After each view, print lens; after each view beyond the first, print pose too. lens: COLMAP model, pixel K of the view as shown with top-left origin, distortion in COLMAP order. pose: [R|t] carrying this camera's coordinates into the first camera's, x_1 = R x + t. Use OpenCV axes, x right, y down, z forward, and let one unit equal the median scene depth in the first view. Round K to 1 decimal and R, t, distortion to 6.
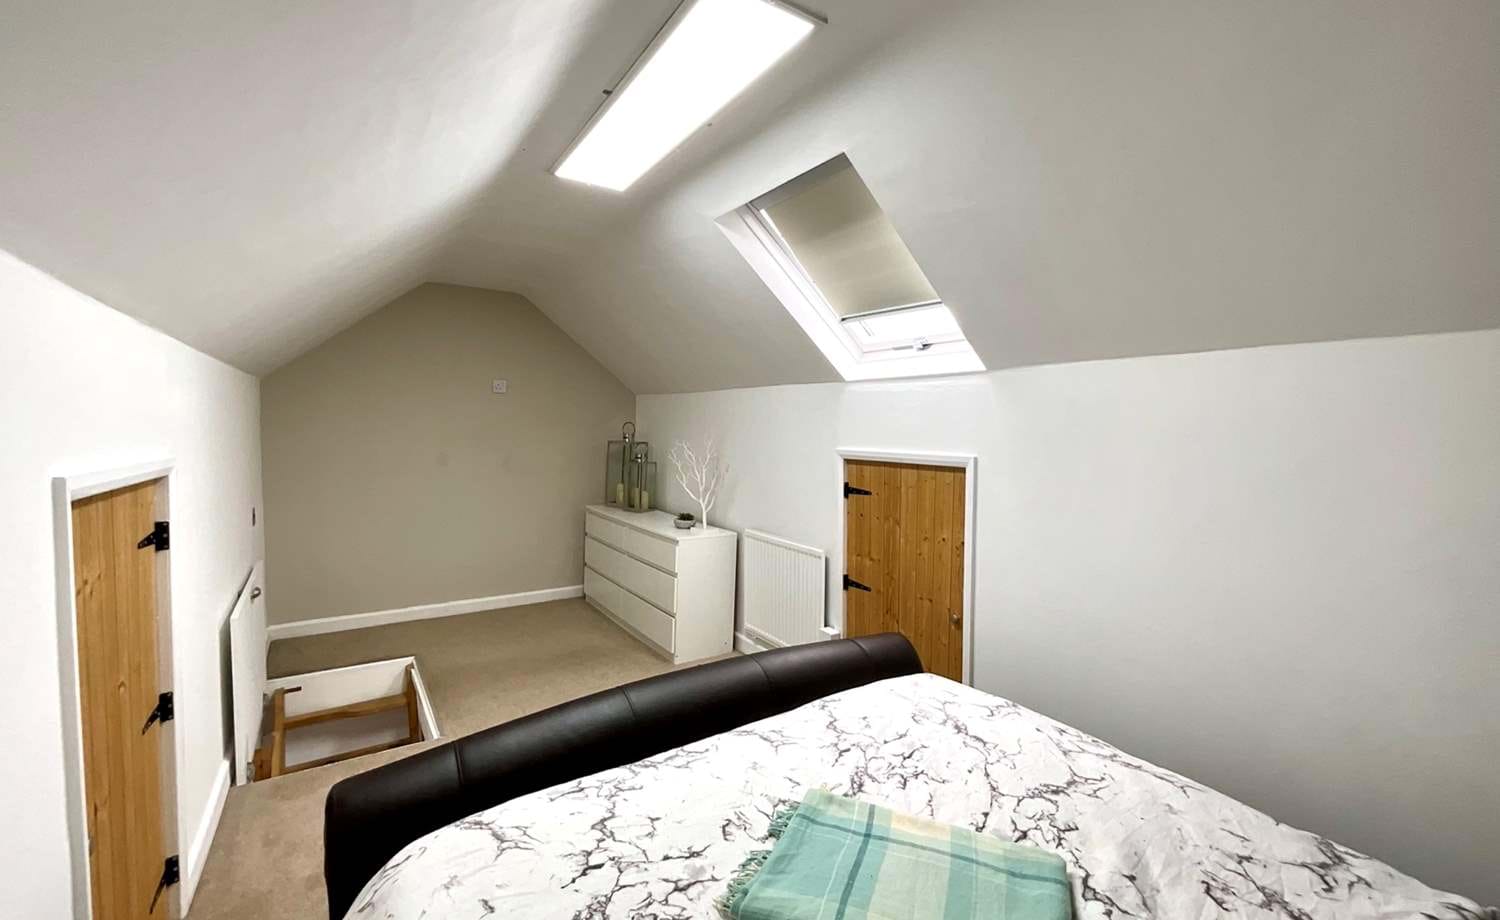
lens RADIAL K [[610.9, 0, 750.5], [0, 610.9, 463.0], [0, 0, 1]] dist [-0.001211, -0.000026]
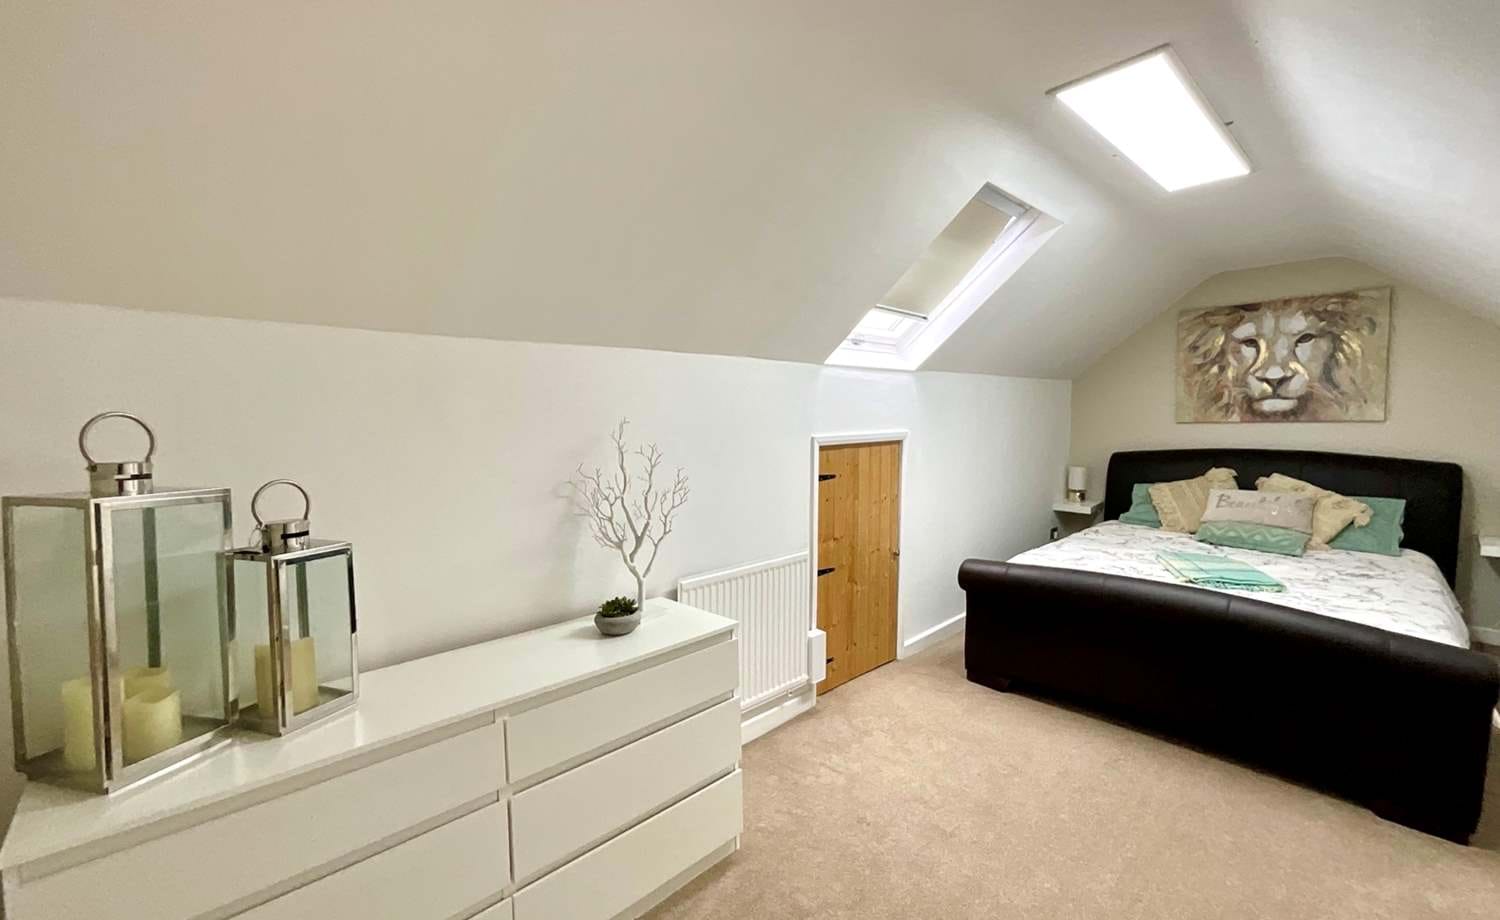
lens RADIAL K [[610.9, 0, 750.5], [0, 610.9, 463.0], [0, 0, 1]] dist [-0.001211, -0.000026]
pose [[-0.180393, -0.088509, 0.979604, -0.832145], [0.061719, 0.992962, 0.101081, -0.089988], [-0.981656, 0.078695, -0.173661, 1.401915]]
